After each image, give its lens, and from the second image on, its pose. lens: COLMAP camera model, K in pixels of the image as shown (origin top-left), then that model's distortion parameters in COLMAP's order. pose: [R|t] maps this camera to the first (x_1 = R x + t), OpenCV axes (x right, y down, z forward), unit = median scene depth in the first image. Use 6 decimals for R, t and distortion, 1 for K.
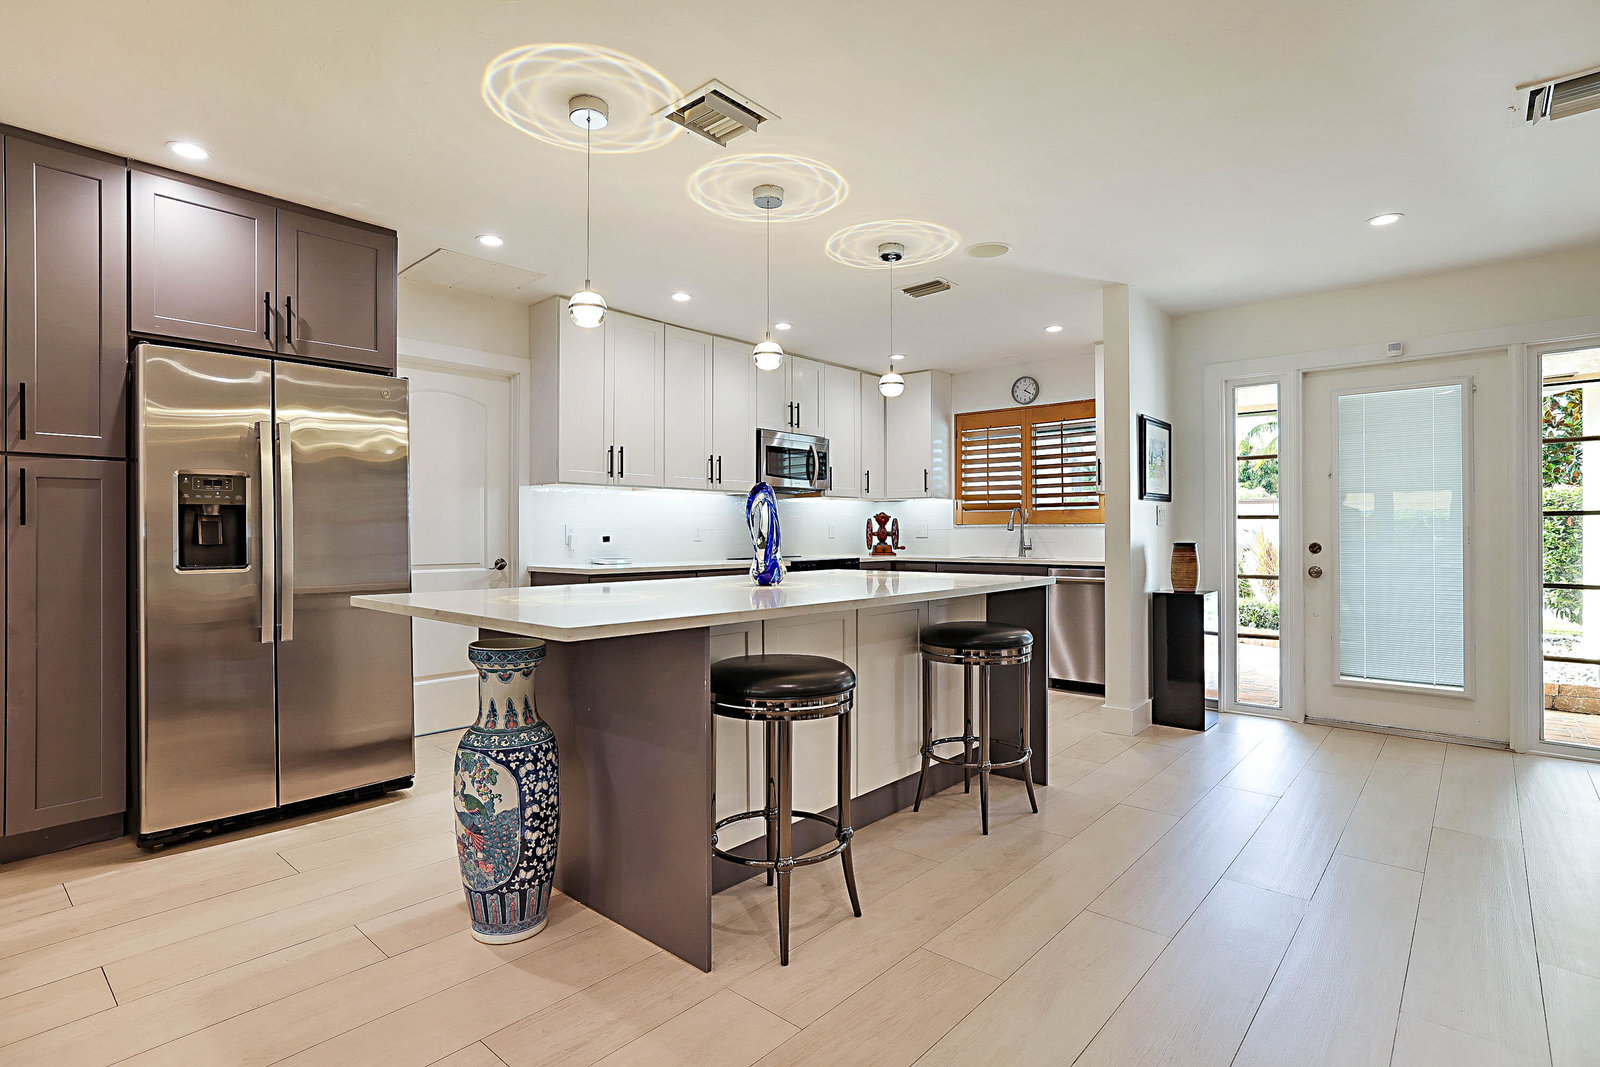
lens RADIAL K [[788.4, 0, 785.6], [0, 788.4, 530.8], [0, 0, 1]] dist [-0.005534, 0.000217]
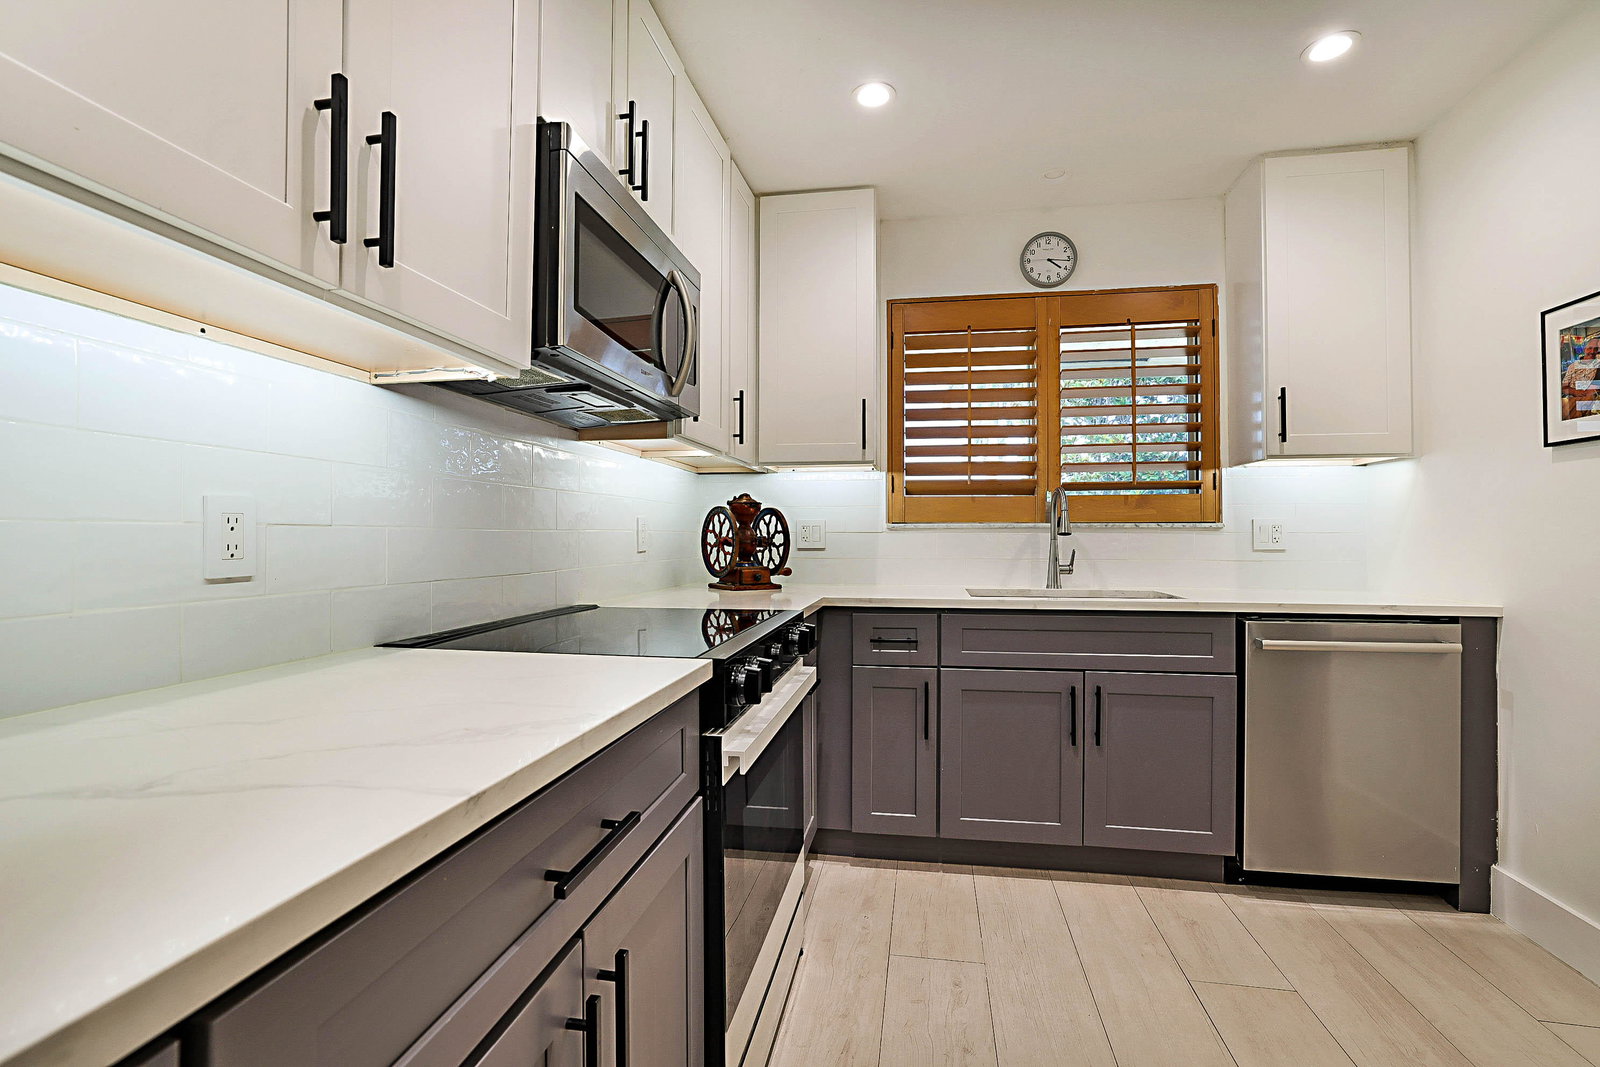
lens RADIAL K [[718.5, 0, 799.7], [0, 718.5, 532.8], [0, 0, 1]] dist [0.002715, 0.000195]
pose [[0.847510, 0.006302, 0.530742, -0.074594], [-0.002420, 0.999965, -0.008009, 0.002150], [-0.530774, 0.005504, 0.847496, 0.666630]]
